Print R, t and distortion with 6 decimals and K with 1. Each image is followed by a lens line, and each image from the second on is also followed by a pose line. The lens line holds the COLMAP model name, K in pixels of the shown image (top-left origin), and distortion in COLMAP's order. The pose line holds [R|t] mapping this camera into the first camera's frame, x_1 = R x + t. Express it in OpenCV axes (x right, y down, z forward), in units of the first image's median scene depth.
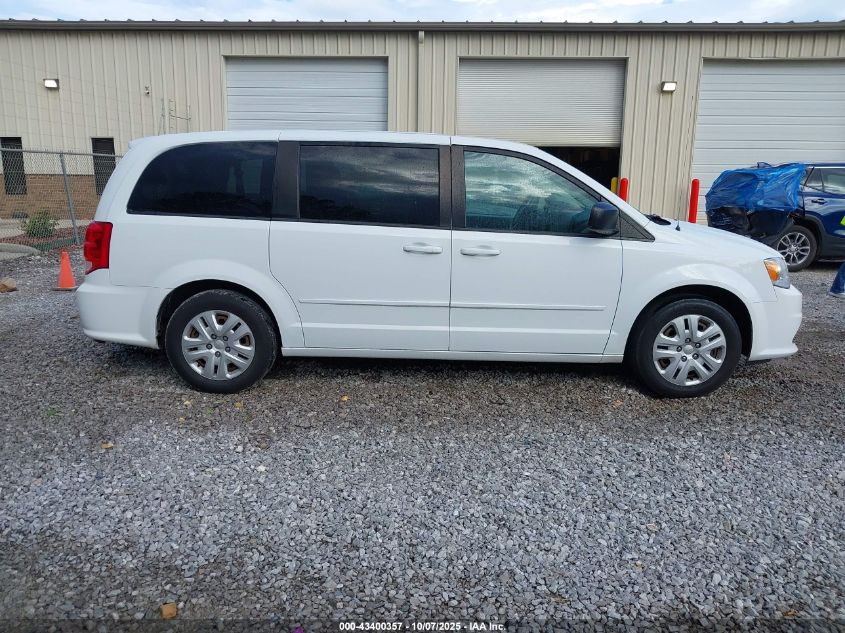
lens RADIAL K [[677.7, 0, 422.5], [0, 677.7, 316.5], [0, 0, 1]] dist [0.007618, -0.010961]
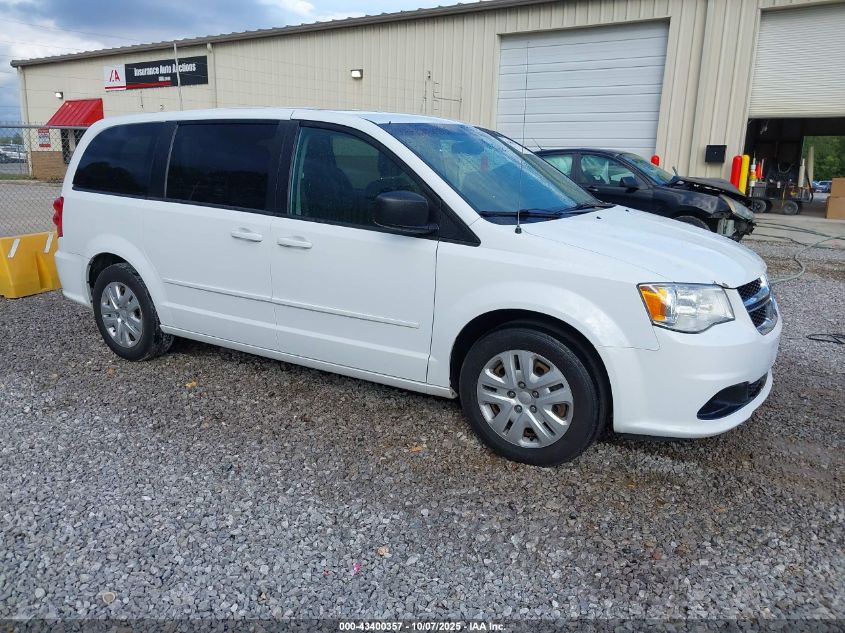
lens RADIAL K [[677.7, 0, 422.5], [0, 677.7, 316.5], [0, 0, 1]] dist [0.007618, -0.010961]
pose [[0.847556, 0.120163, -0.516923, 0.664036], [-0.104854, 0.992745, 0.058851, -0.068489], [0.520244, 0.004321, 0.854007, 0.329431]]
